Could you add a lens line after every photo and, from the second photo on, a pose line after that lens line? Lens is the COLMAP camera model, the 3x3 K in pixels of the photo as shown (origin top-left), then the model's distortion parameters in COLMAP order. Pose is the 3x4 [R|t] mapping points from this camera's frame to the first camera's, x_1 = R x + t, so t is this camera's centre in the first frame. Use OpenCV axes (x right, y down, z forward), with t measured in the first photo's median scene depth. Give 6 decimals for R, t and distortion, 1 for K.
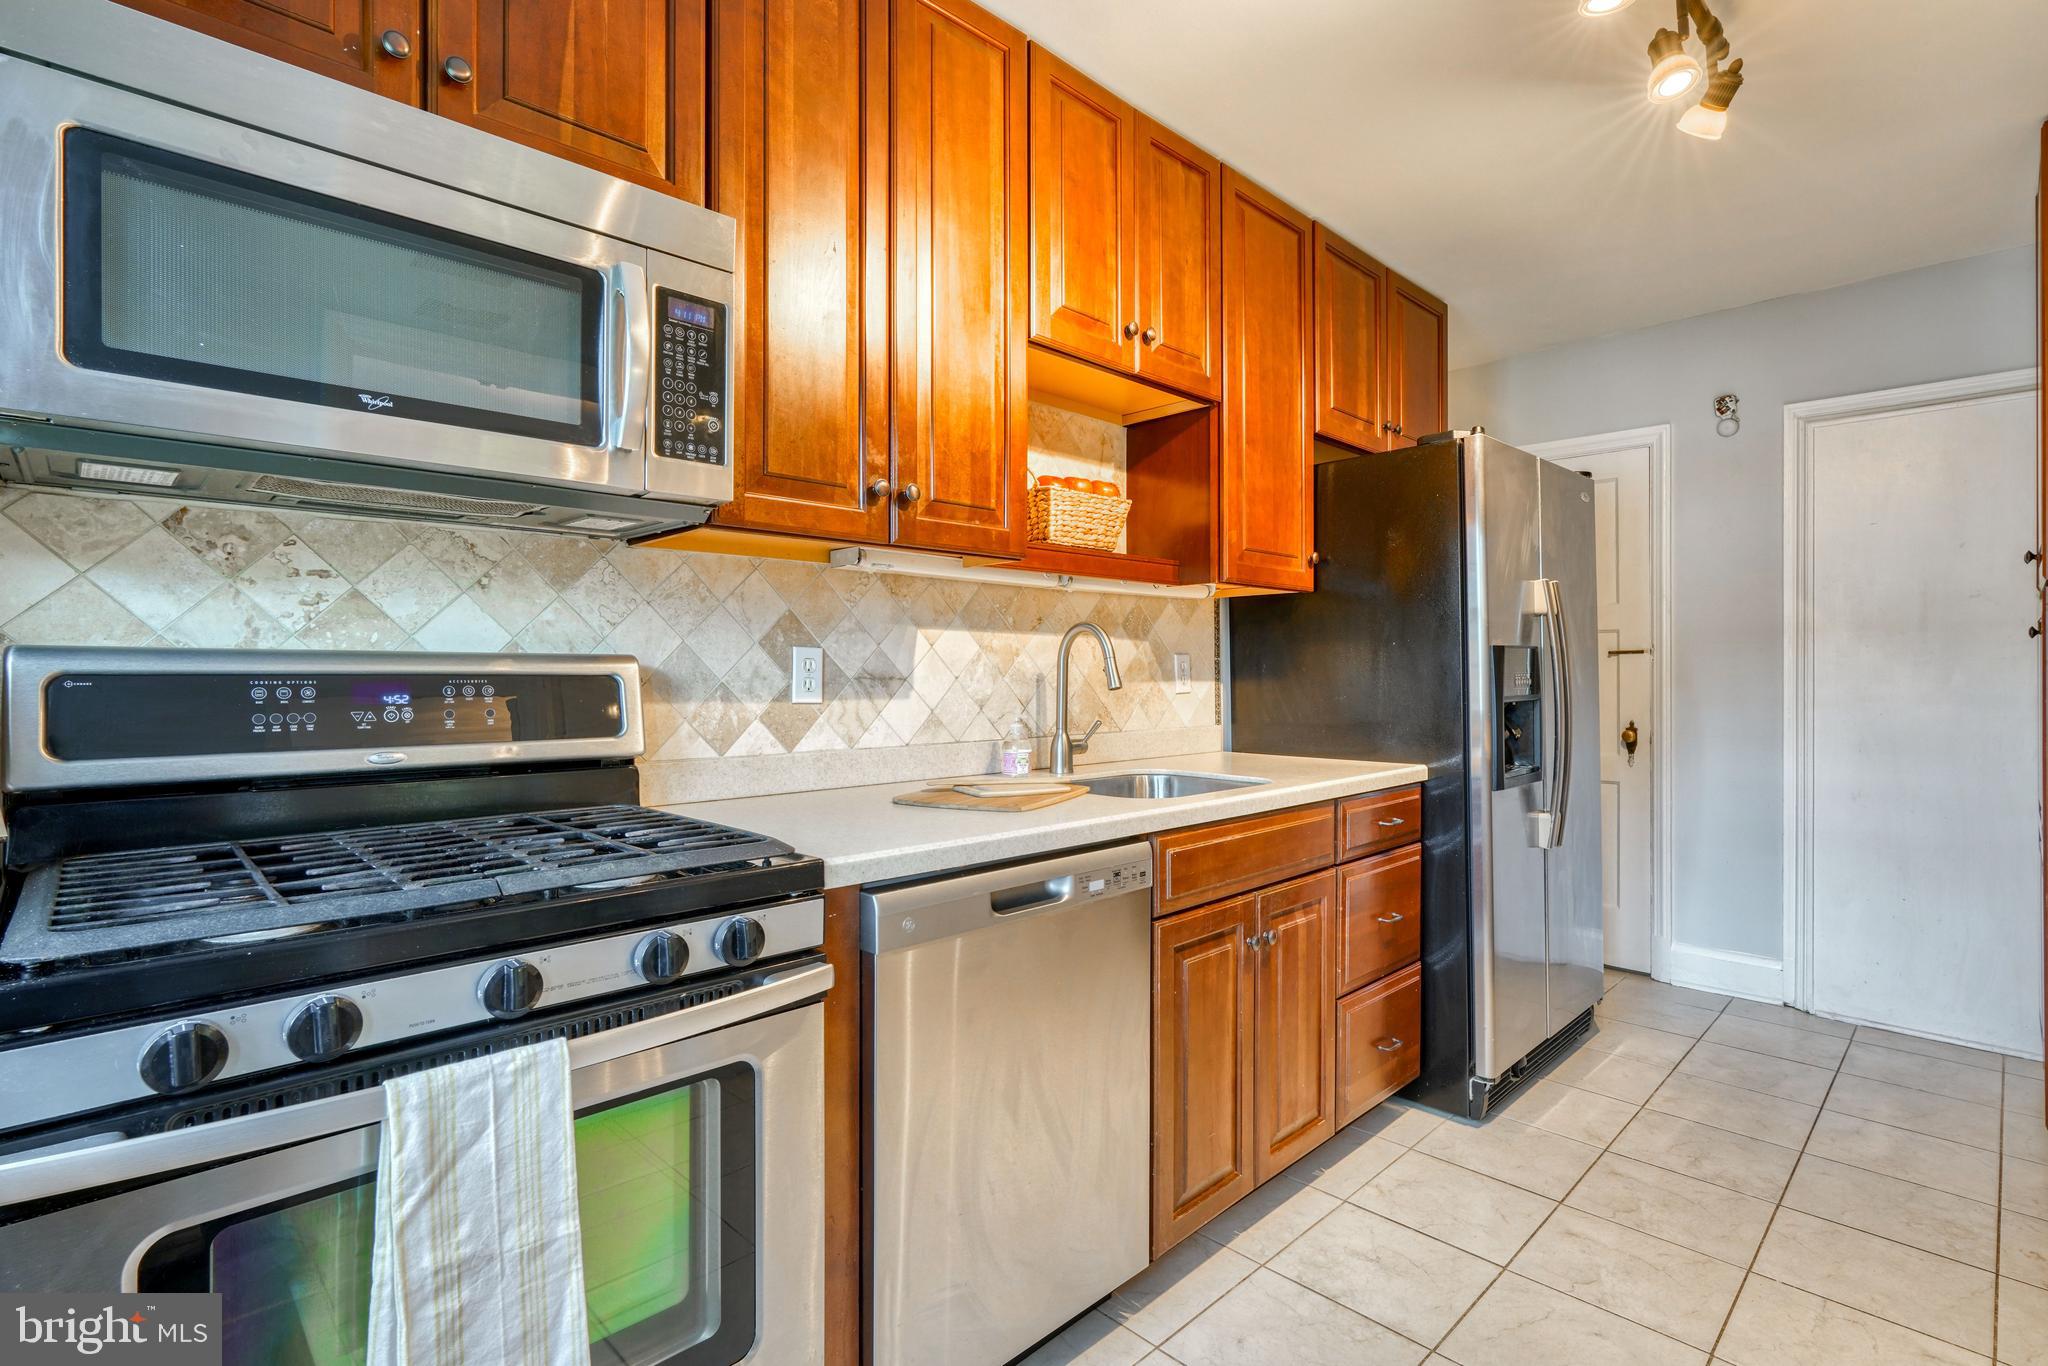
lens RADIAL K [[946.1, 0, 1015.3], [0, 946.1, 673.1], [0, 0, 1]] dist [-0.010899, 0.005681]
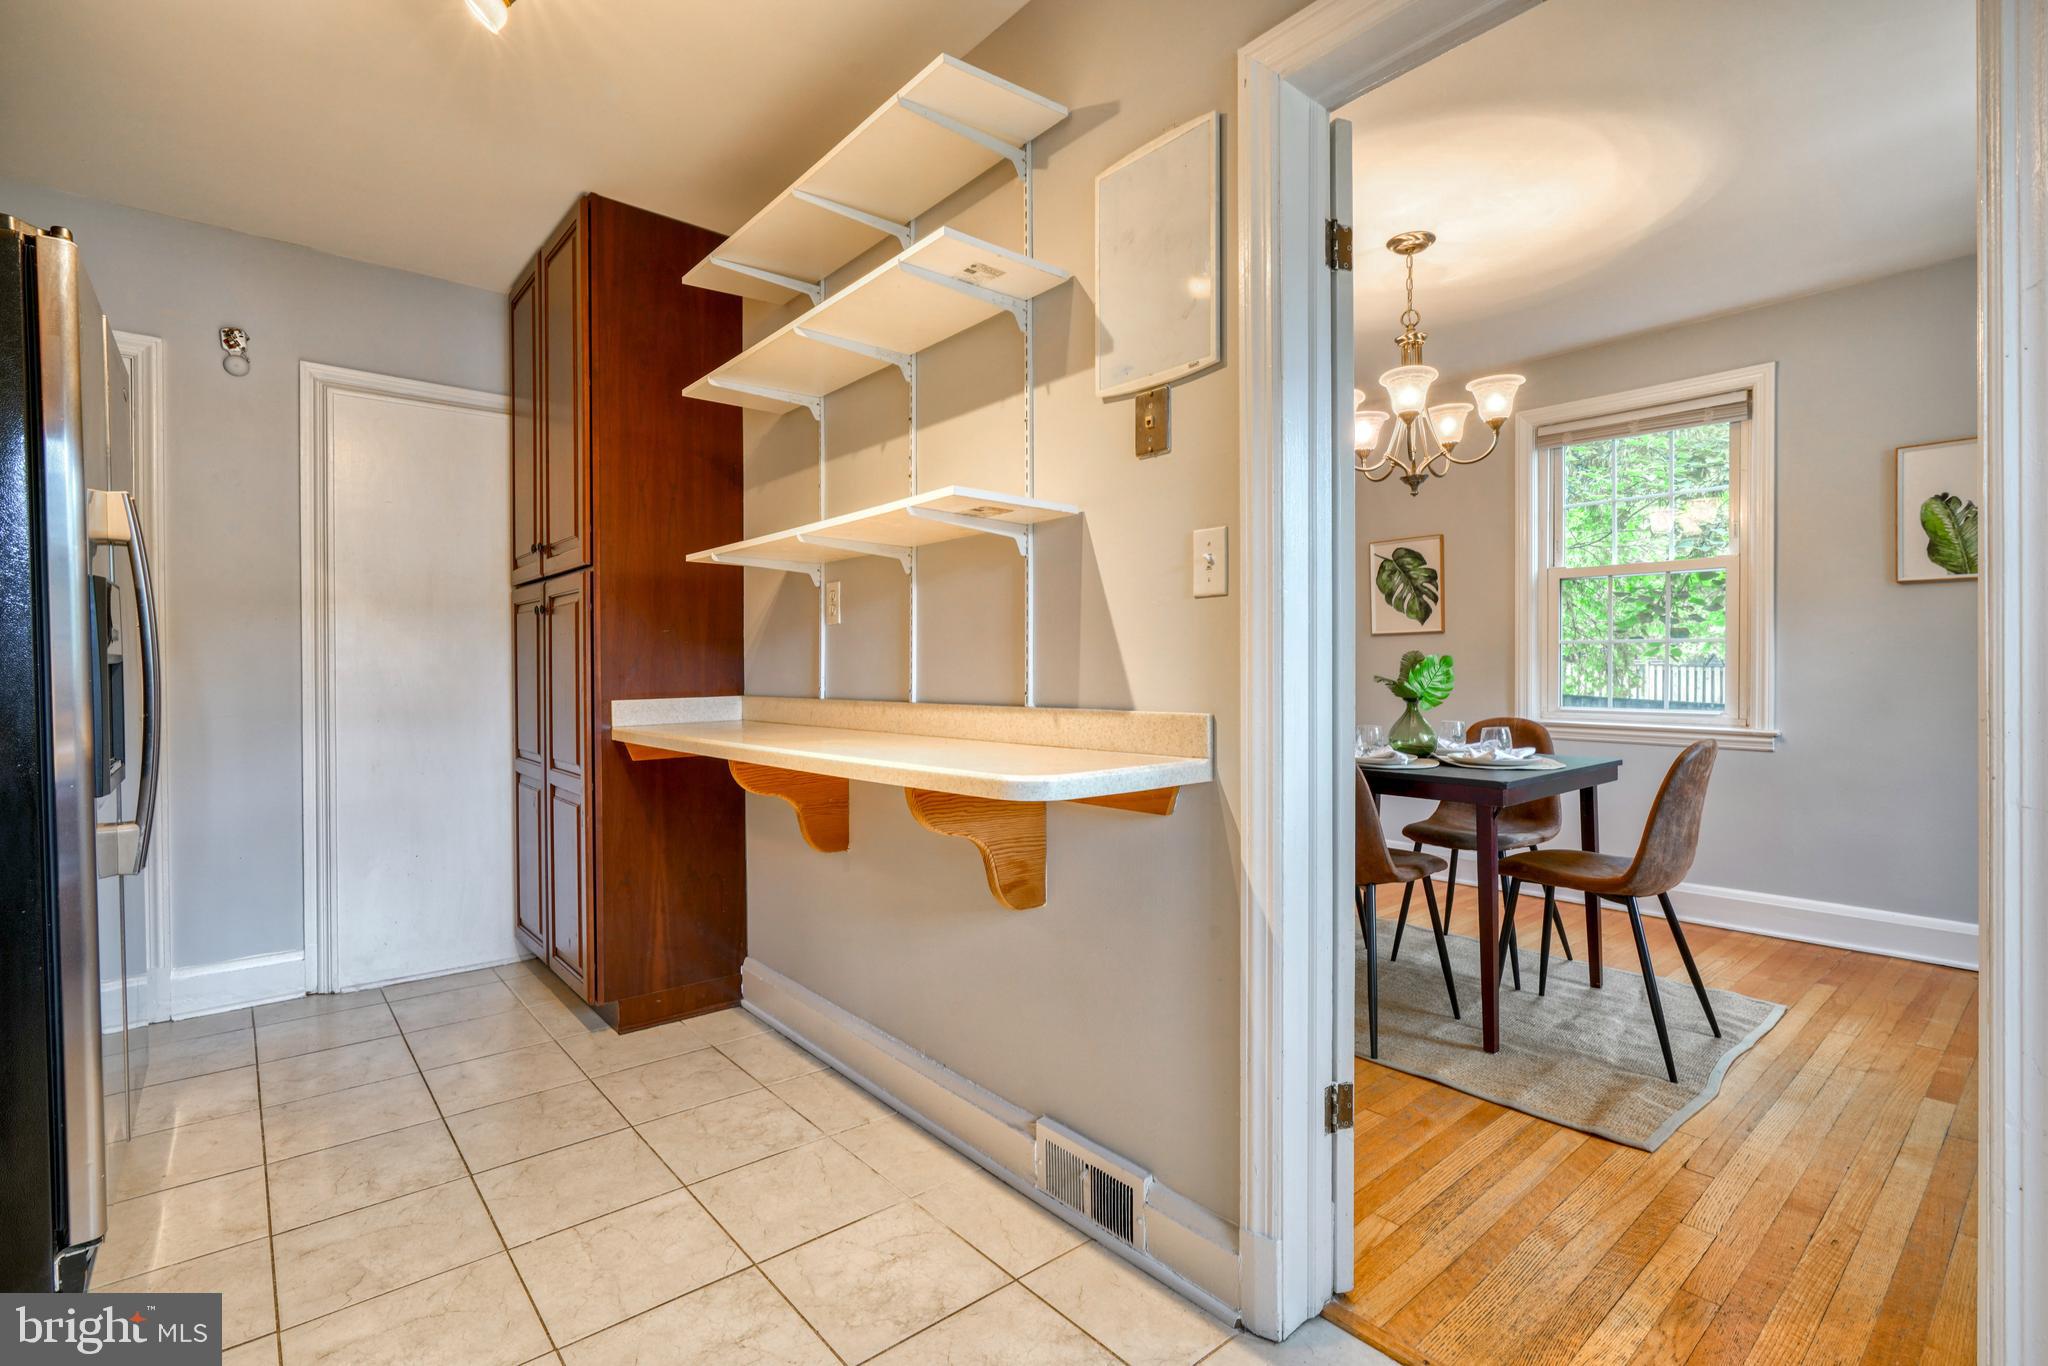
lens RADIAL K [[946.1, 0, 1005.6], [0, 946.1, 678.7], [0, 0, 1]] dist [-0.010899, 0.005681]
pose [[0.070966, -0.011709, 0.997410, -0.110456], [0.001963, 0.999931, 0.011599, 0.040880], [-0.997477, 0.001135, 0.070984, 0.369300]]
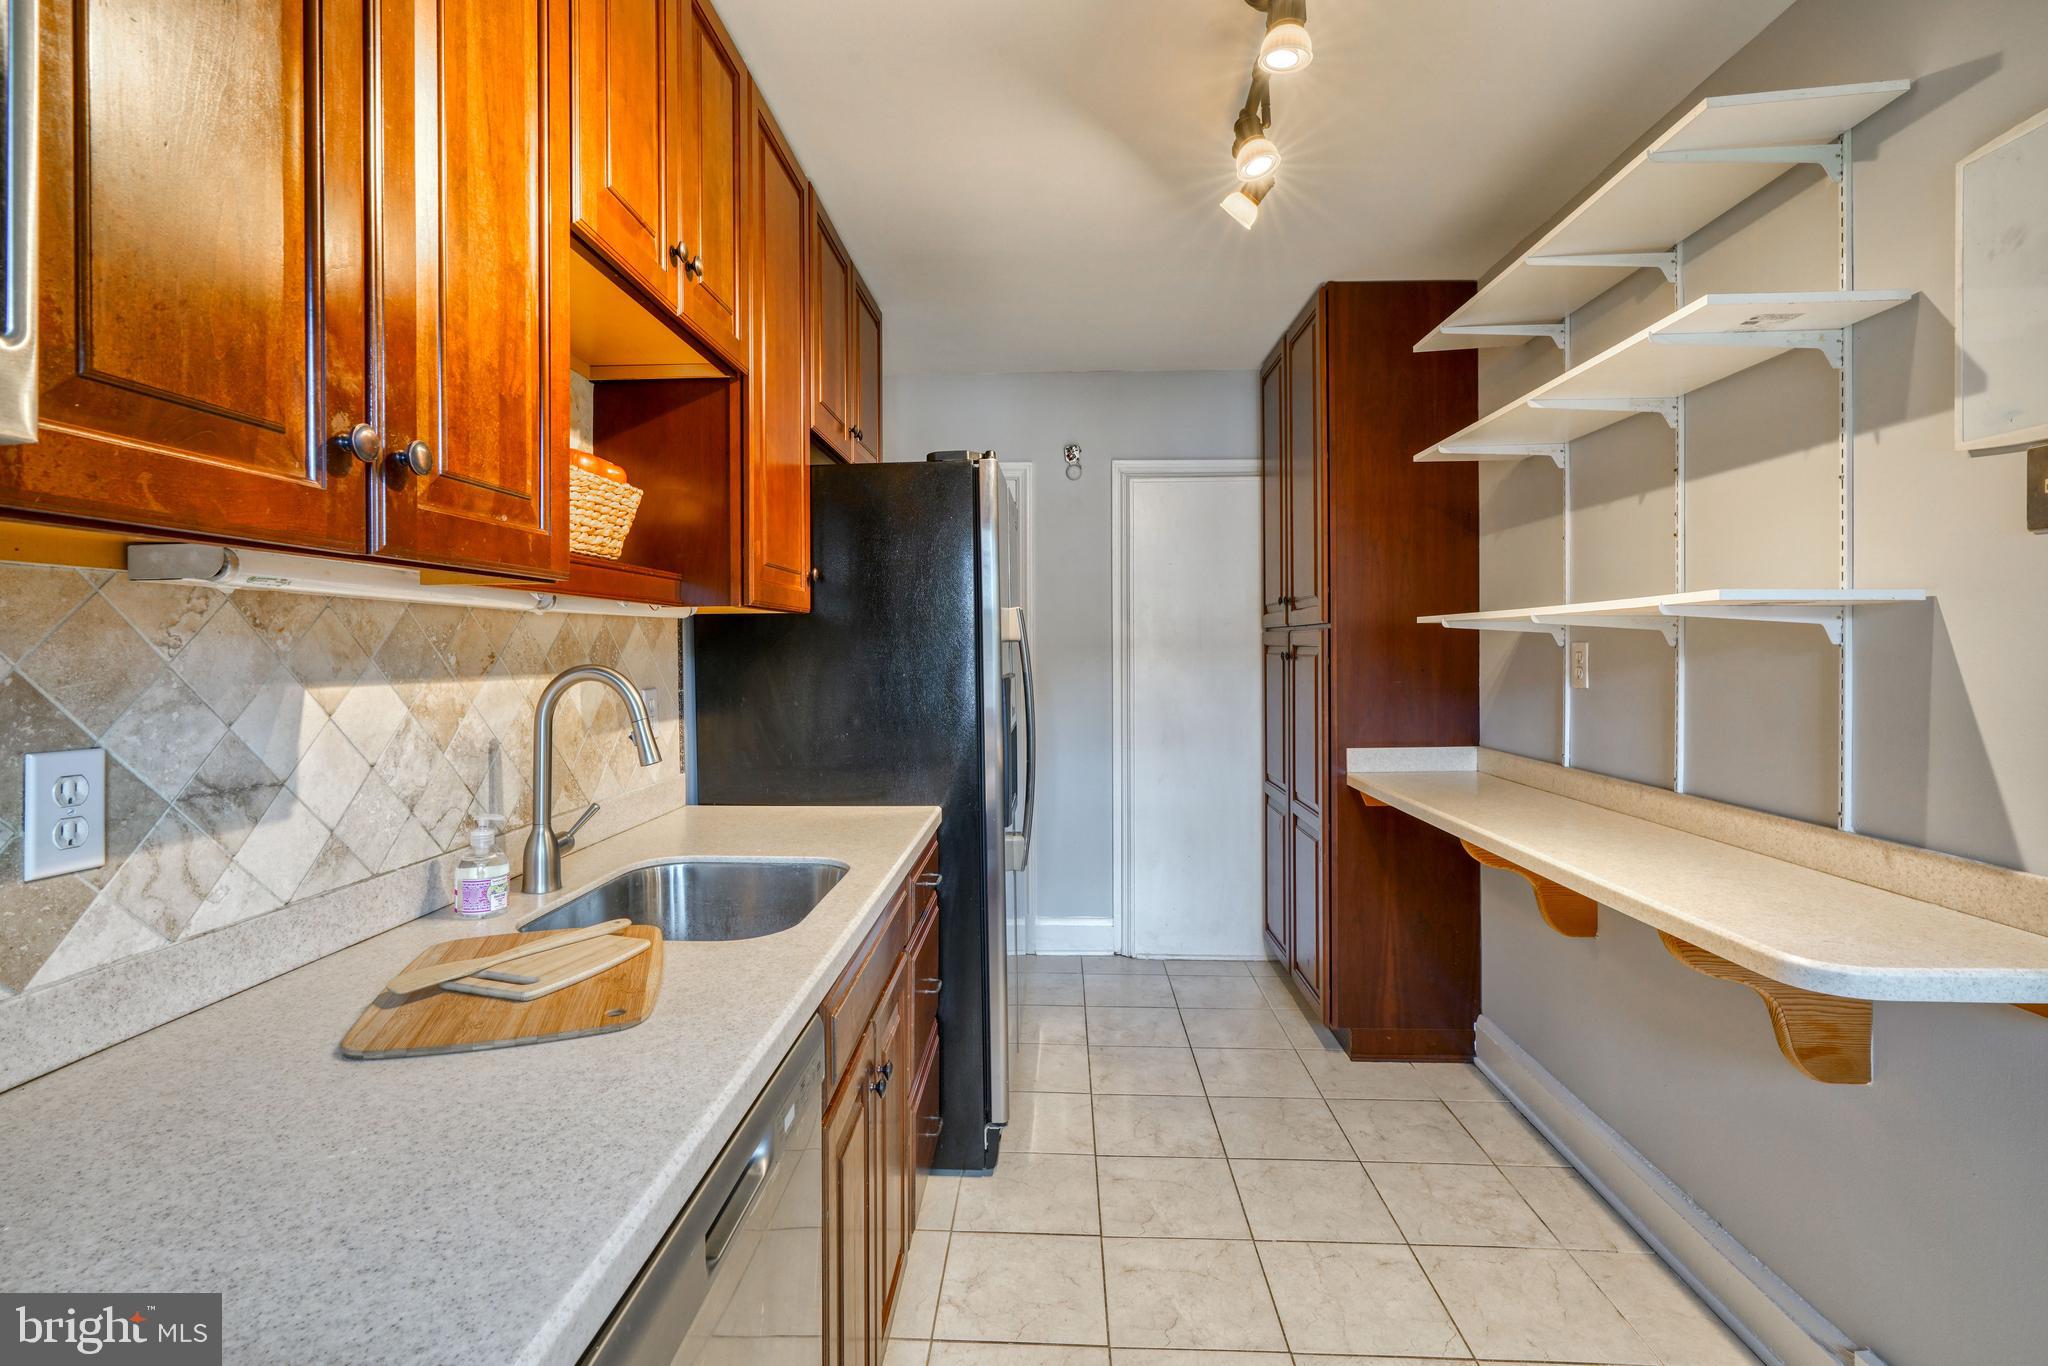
lens RADIAL K [[946.1, 0, 1008.6], [0, 946.1, 651.6], [0, 0, 1]] dist [-0.010899, 0.005681]
pose [[0.728808, -0.006059, 0.684691, -0.180099], [0.004909, 0.999981, 0.003624, -0.068214], [-0.684701, 0.000720, 0.728824, 0.322432]]
